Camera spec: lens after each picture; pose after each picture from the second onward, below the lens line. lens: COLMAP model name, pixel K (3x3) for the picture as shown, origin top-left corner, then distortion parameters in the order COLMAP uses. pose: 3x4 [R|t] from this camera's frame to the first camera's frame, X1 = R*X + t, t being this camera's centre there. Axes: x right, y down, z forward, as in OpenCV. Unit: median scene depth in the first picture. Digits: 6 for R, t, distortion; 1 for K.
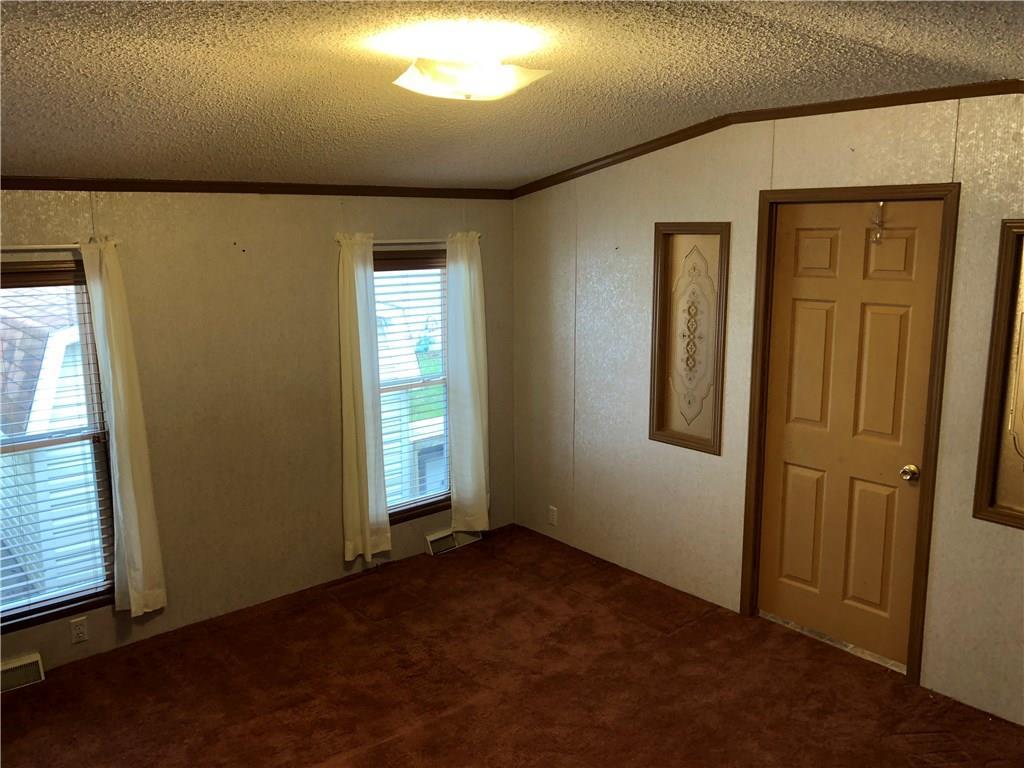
lens RADIAL K [[821.5, 0, 512.0], [0, 821.5, 384.0], [0, 0, 1]] dist [-0.002188, 0.000837]
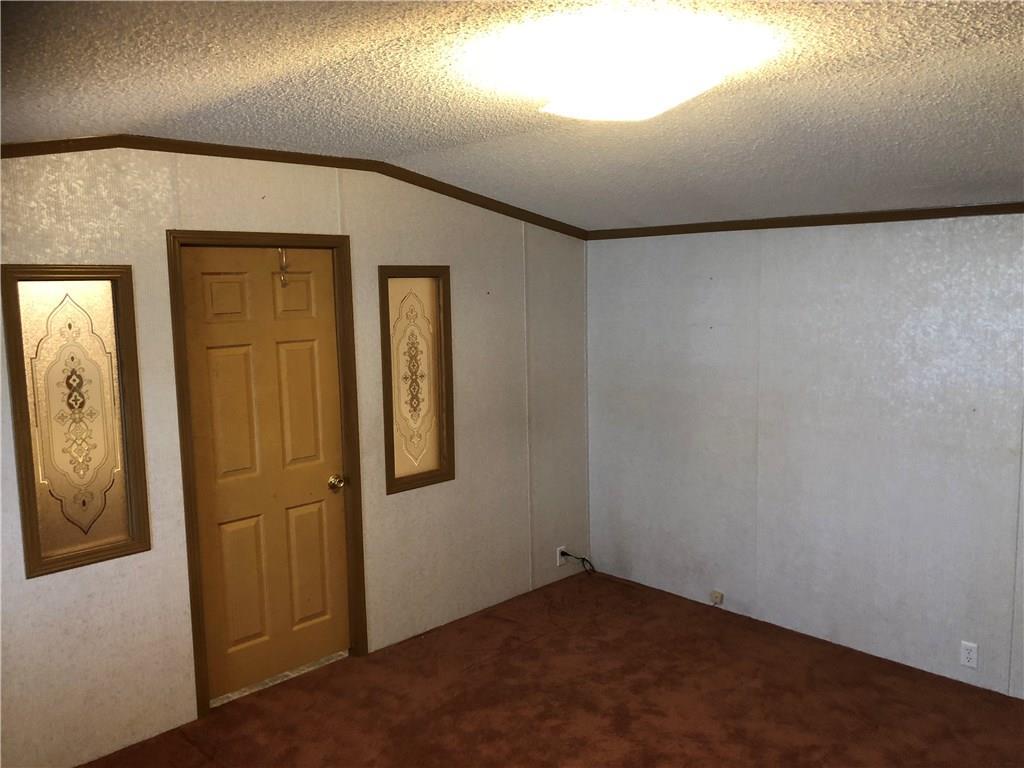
lens RADIAL K [[854.5, 0, 512.0], [0, 854.5, 384.0], [0, 0, 1]] dist [0.041907, -0.000255]
pose [[-0.062041, -0.127036, 0.989956, -0.683980], [0.189252, 0.972375, 0.136640, -0.139674], [-0.979967, 0.195828, -0.036285, 0.750808]]
